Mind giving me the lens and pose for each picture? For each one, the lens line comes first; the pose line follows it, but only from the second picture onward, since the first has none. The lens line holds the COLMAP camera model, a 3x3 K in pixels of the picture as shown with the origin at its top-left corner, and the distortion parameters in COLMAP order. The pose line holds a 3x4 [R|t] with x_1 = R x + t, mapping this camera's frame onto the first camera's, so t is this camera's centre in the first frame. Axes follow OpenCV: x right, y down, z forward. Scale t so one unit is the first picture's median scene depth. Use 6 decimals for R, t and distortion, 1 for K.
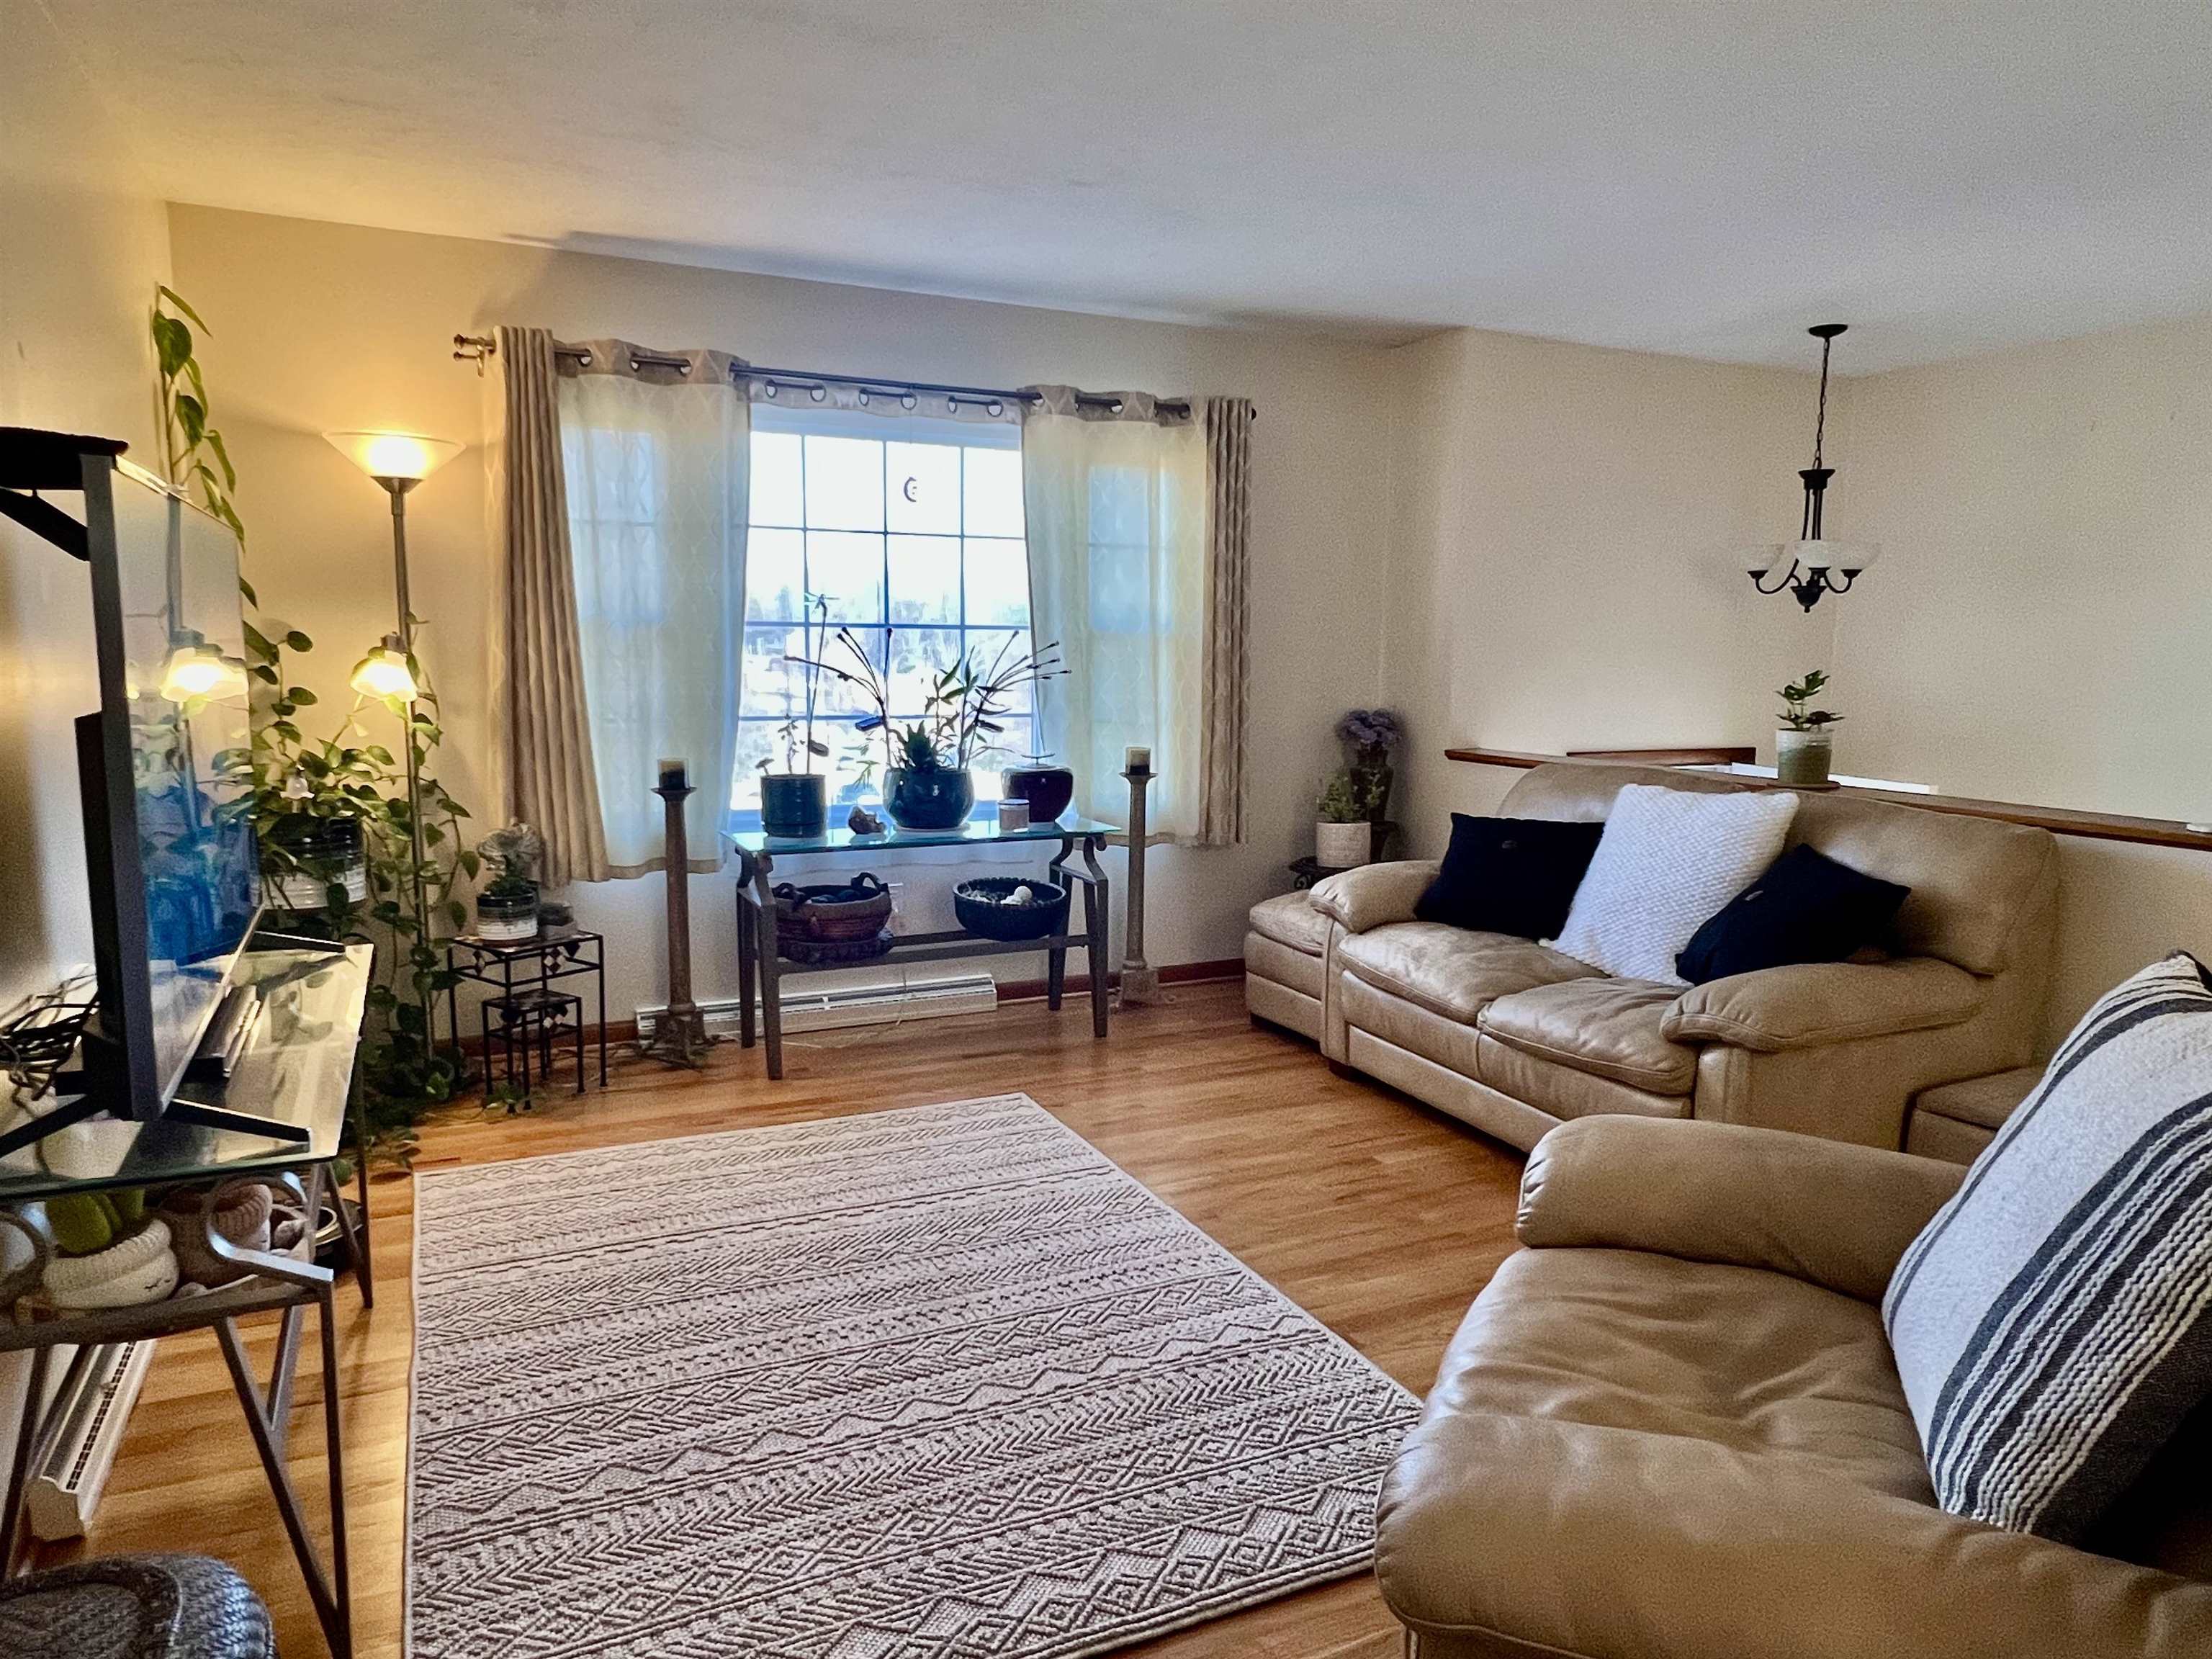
lens RADIAL K [[1351.2, 0, 1106.0], [0, 1351.2, 825.3], [0, 0, 1]] dist [-0.003400, 0.002209]
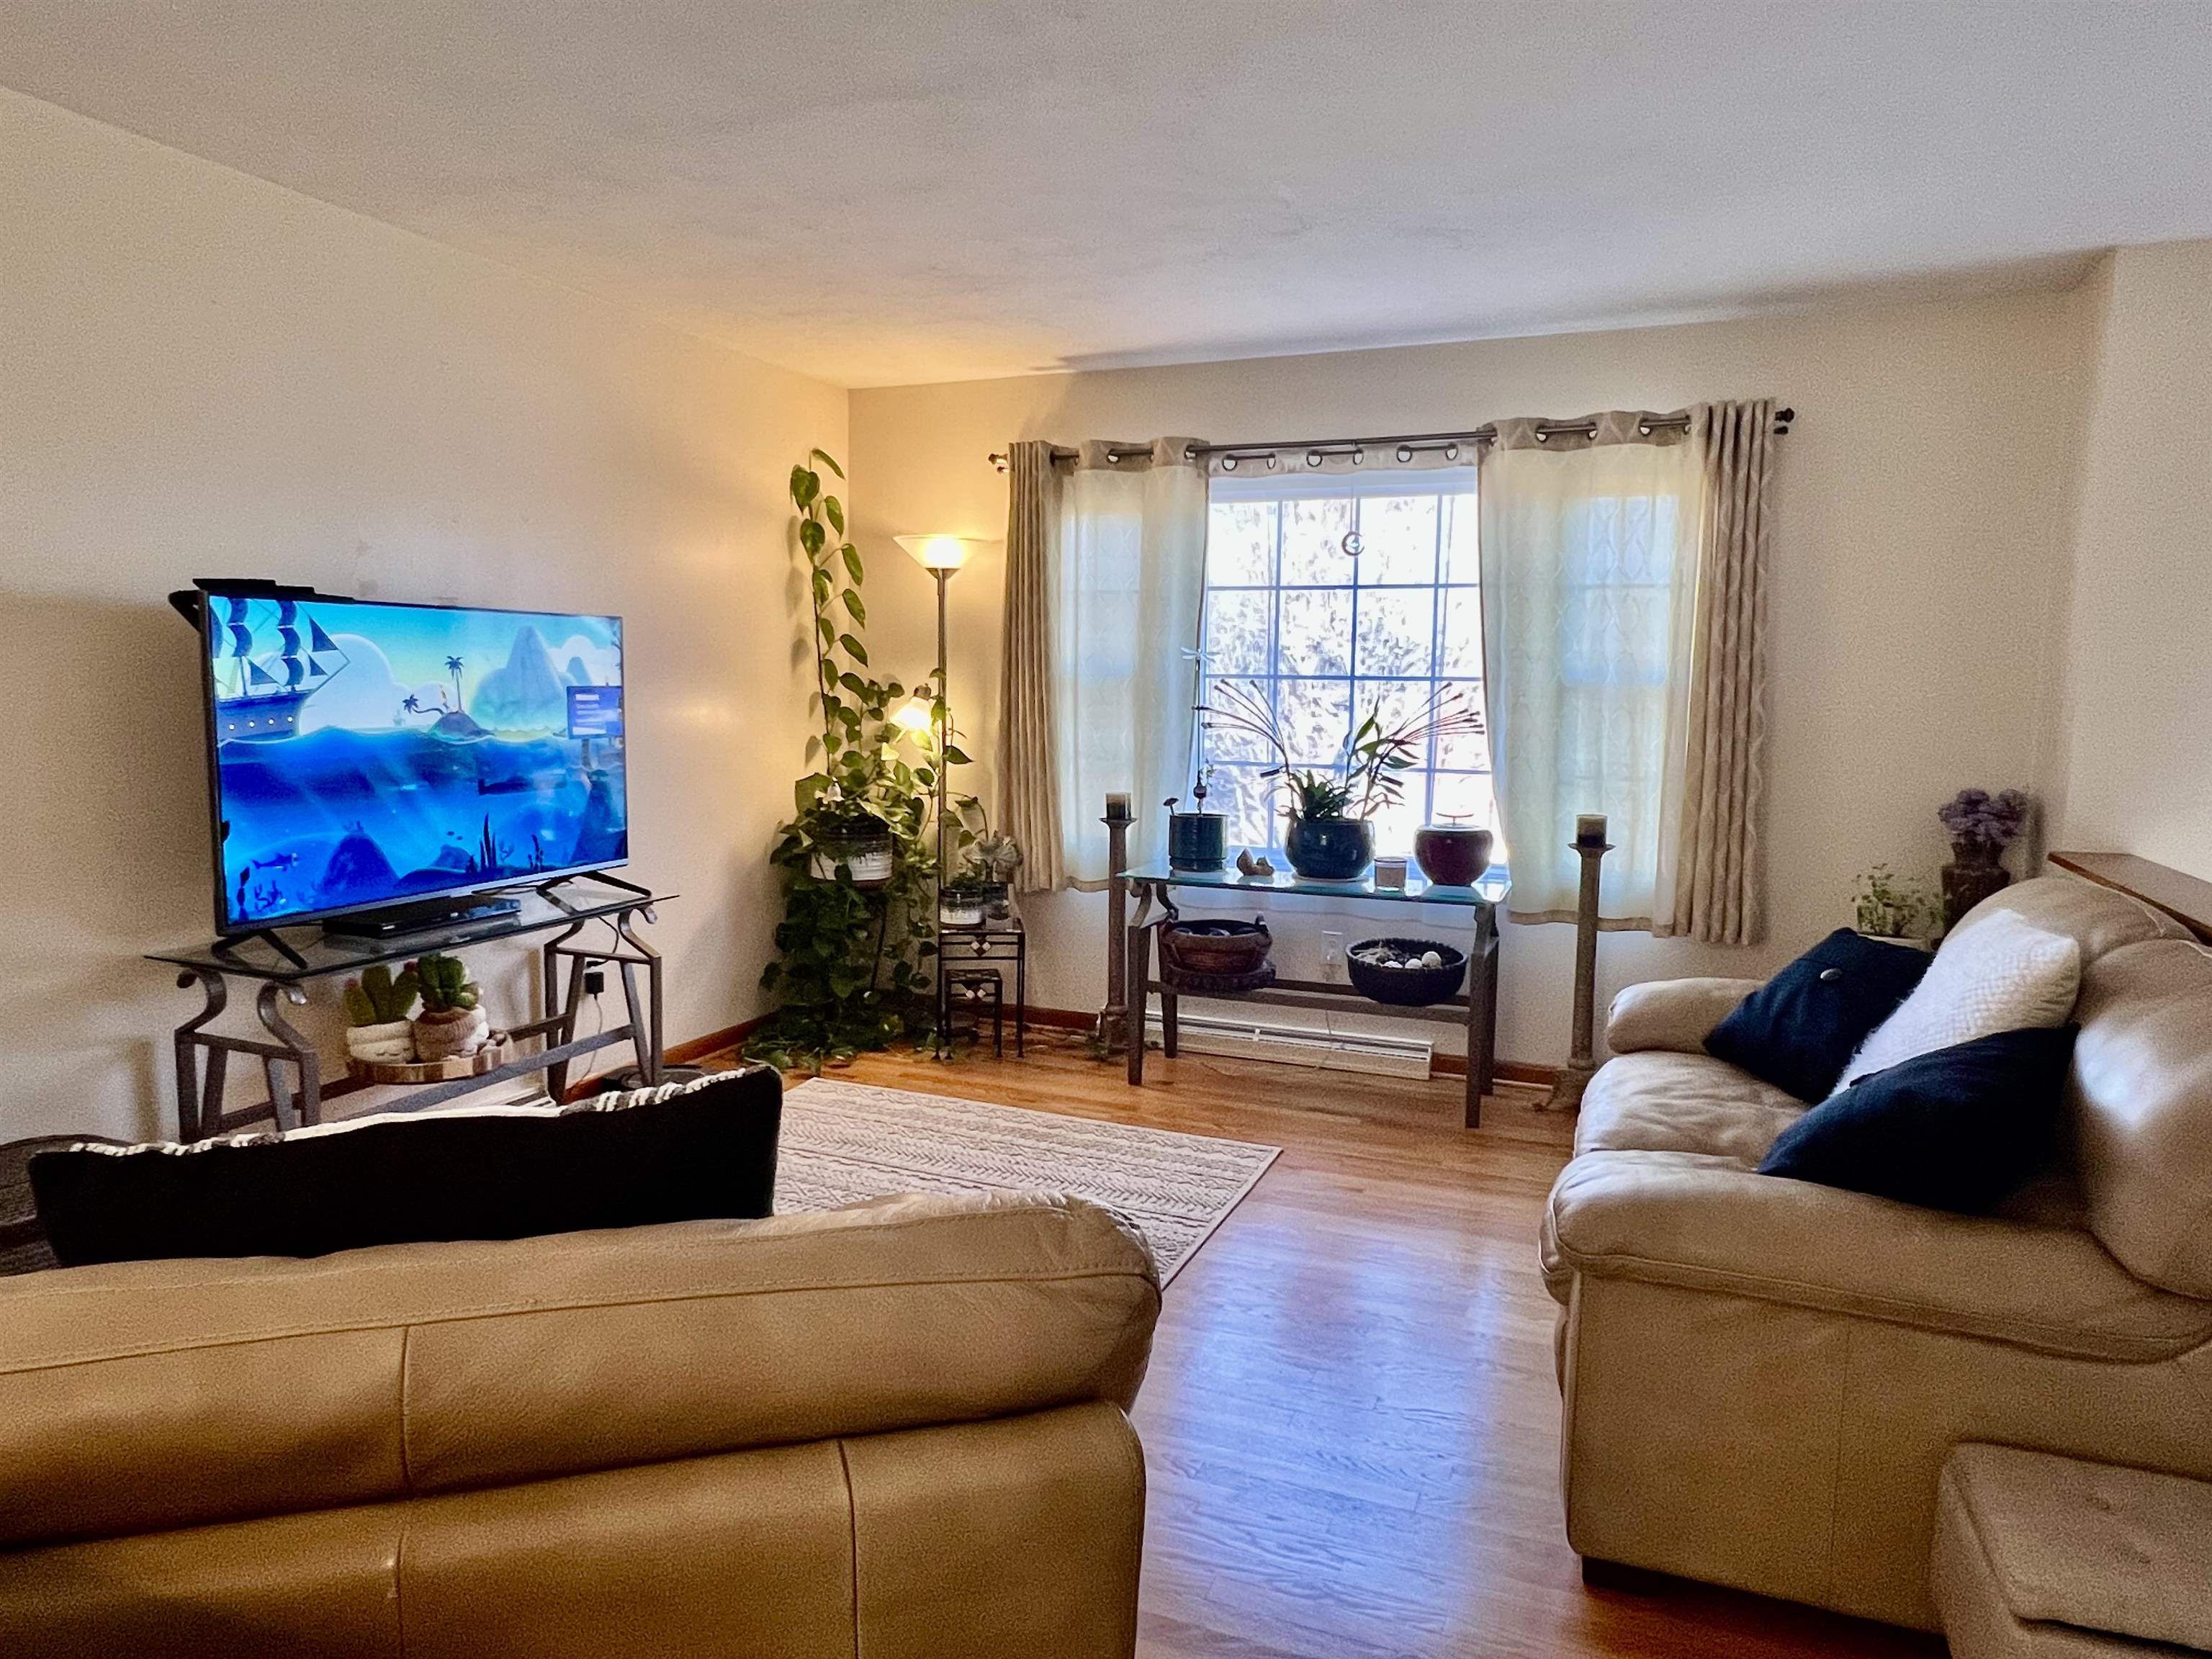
lens RADIAL K [[1351.2, 0, 1107.4], [0, 1351.2, 829.7], [0, 0, 1]] dist [-0.003400, 0.002209]
pose [[0.685572, 0.077620, -0.723855, 0.495286], [-0.105412, 0.994405, 0.006793, -0.023794], [0.720332, 0.071646, 0.689919, 0.191686]]
